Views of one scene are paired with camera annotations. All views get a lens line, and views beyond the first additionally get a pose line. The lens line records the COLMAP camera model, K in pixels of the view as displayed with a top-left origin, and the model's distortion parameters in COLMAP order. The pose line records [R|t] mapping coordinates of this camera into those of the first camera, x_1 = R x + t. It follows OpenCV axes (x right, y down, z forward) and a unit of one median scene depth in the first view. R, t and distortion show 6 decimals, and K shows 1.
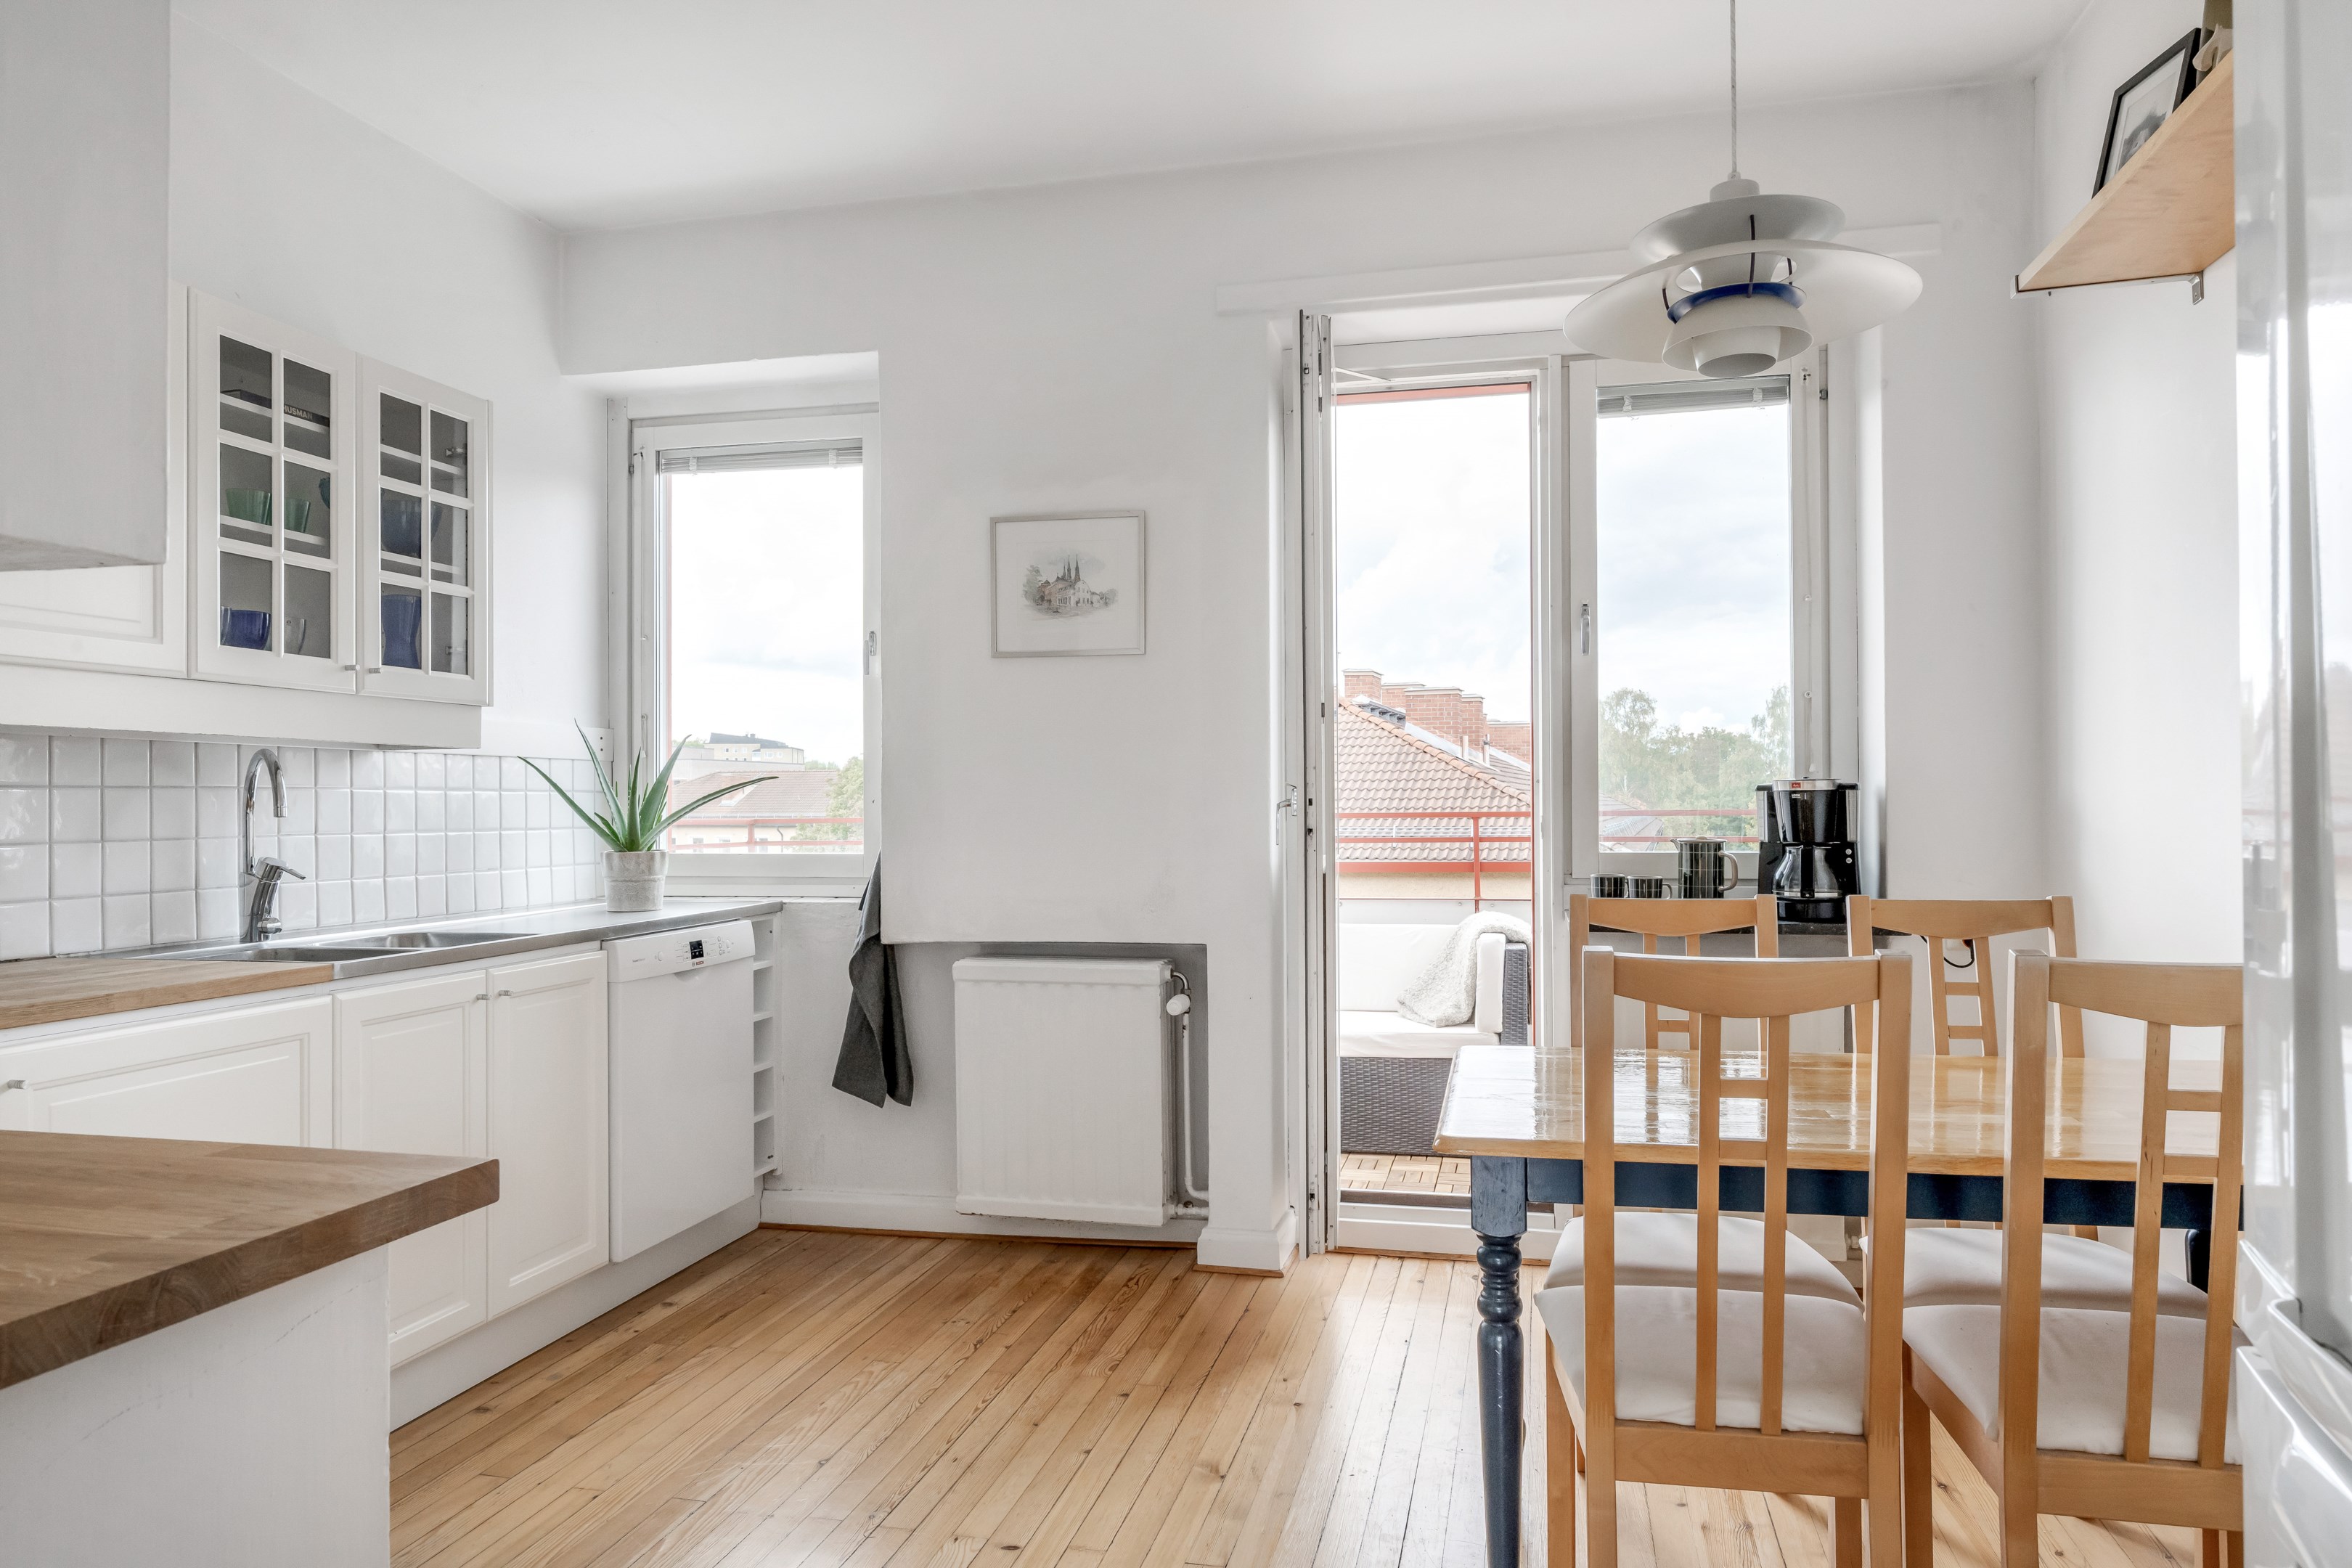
lens RADIAL K [[1536.2, 0, 1176.0], [0, 1536.2, 784.0], [0, 0, 1]] dist [0.002664, -0.001209]
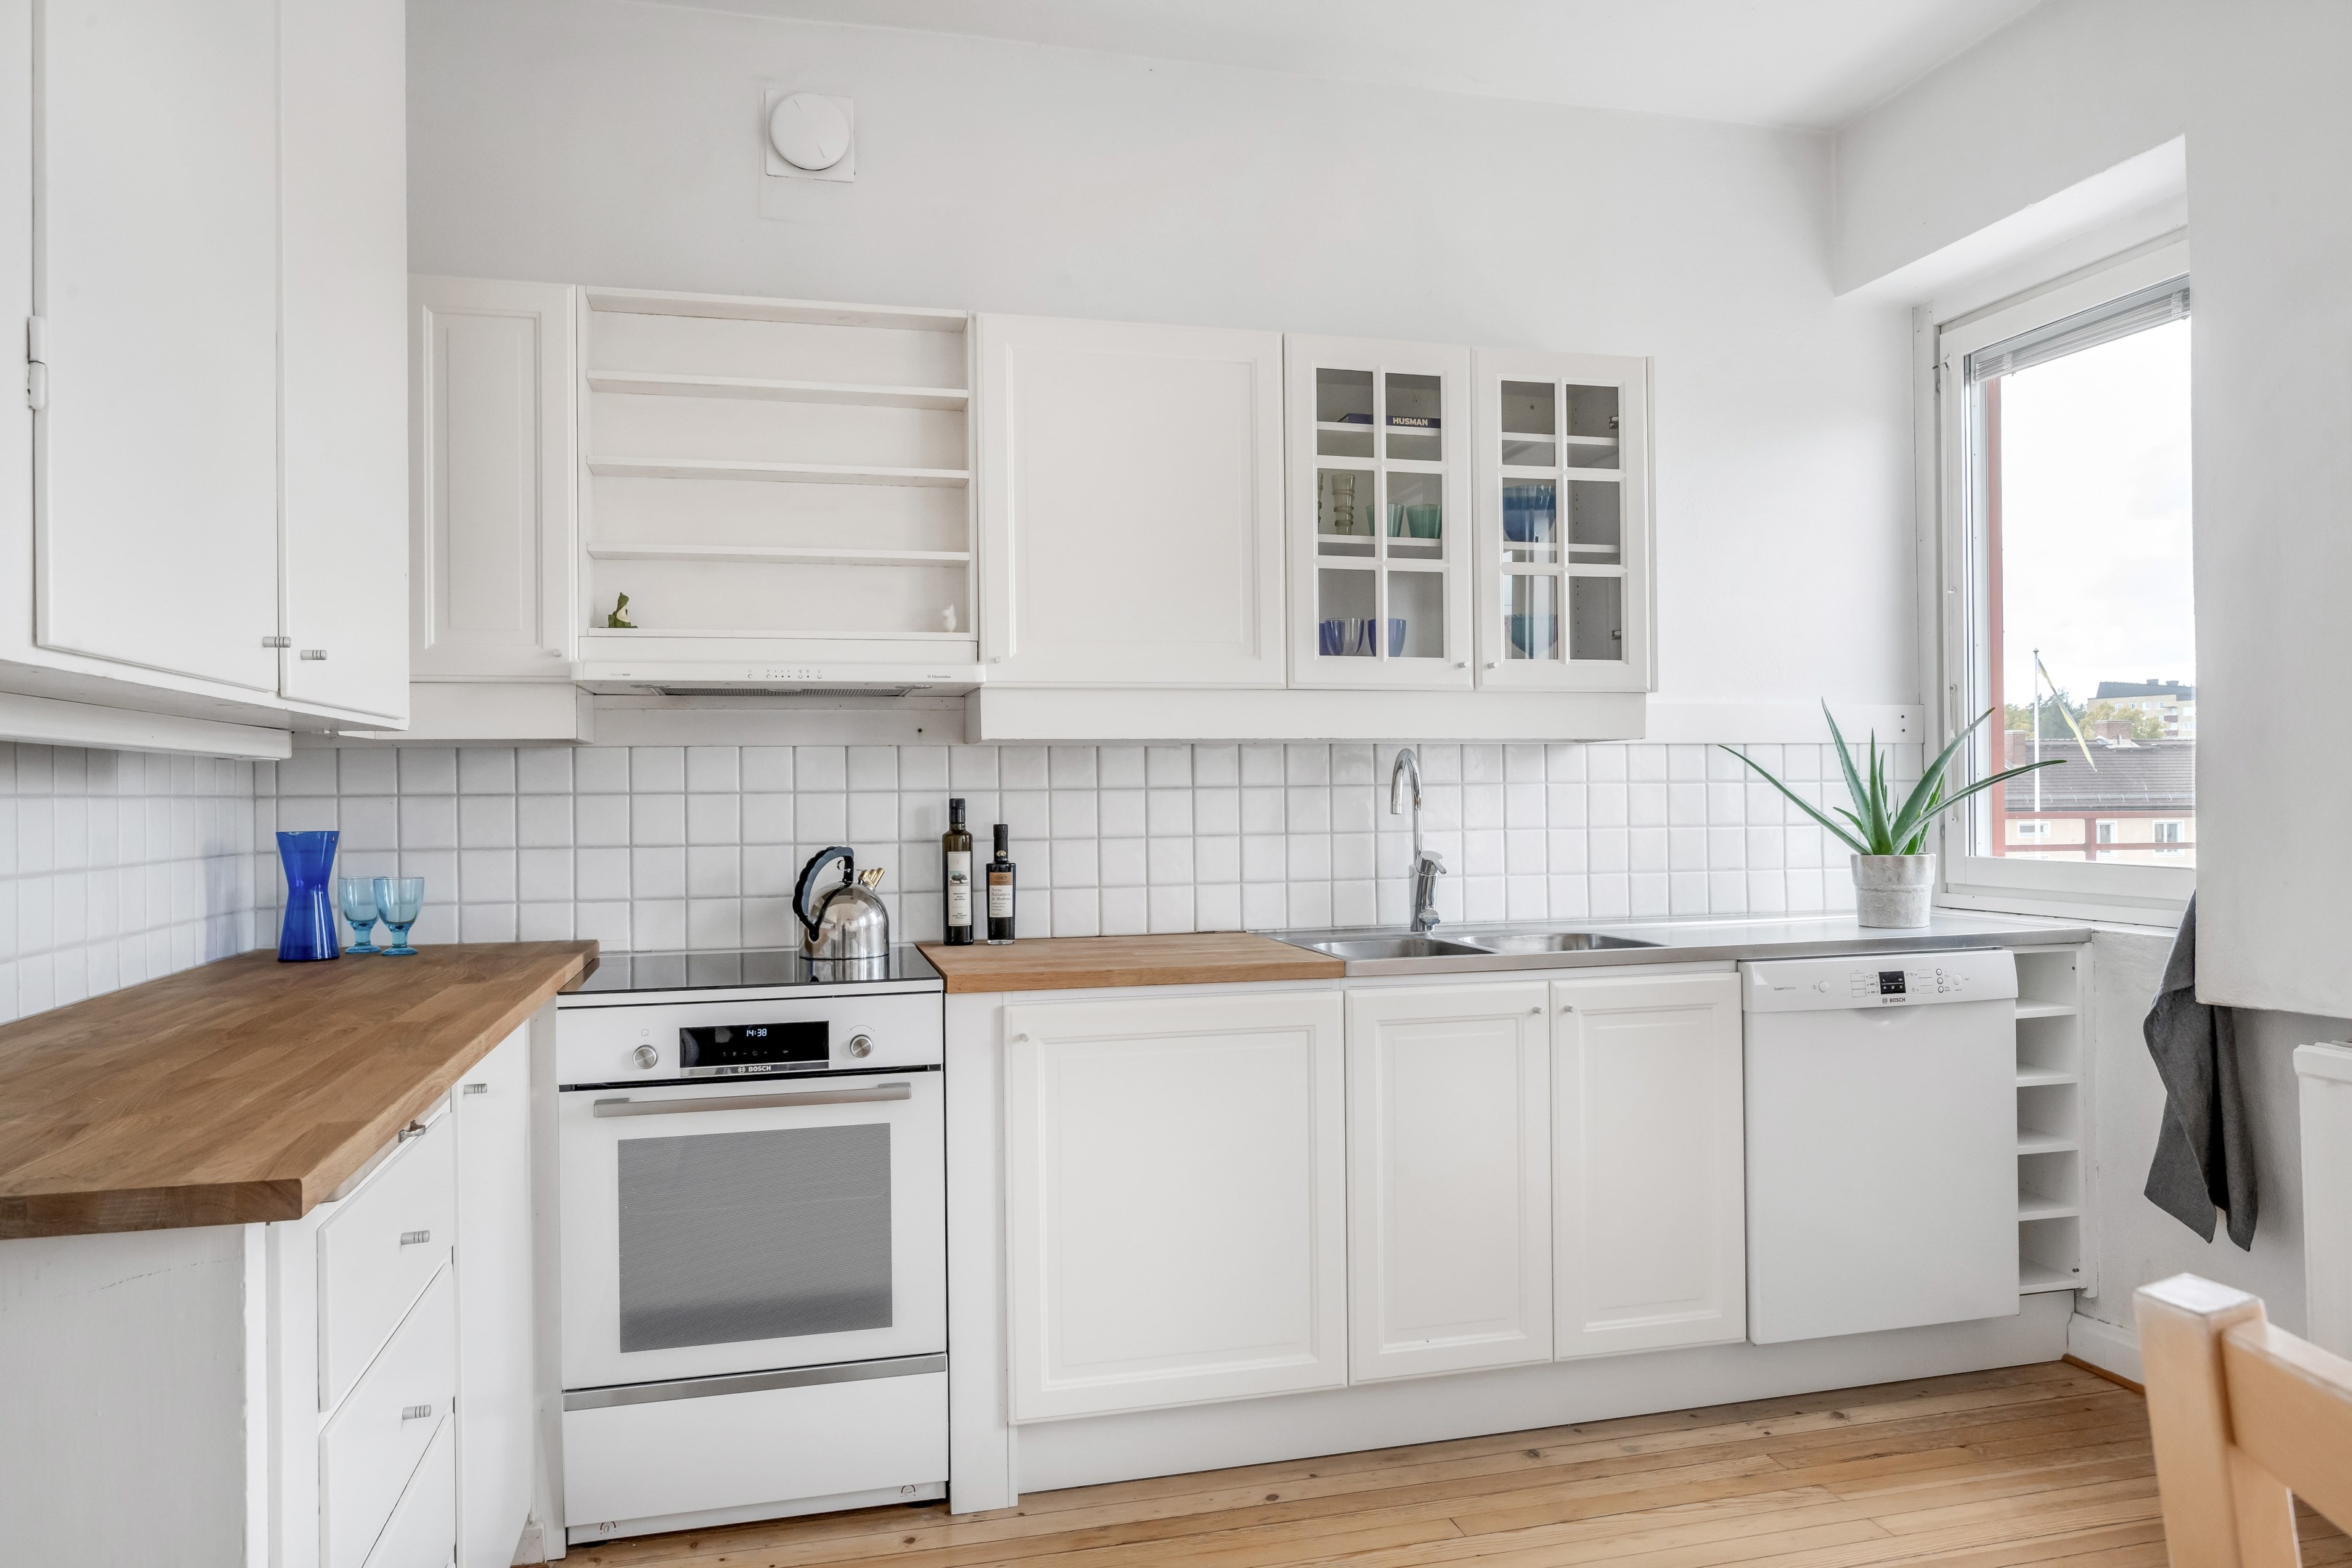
lens RADIAL K [[1551.2, 0, 1176.0], [0, 1551.2, 784.0], [0, 0, 1]] dist [-0.008231, -0.000555]
pose [[0.461592, -0.004357, -0.887082, 0.261714], [0.019305, 0.999800, 0.005135, -0.006675], [0.886882, -0.019496, 0.461584, 0.356341]]
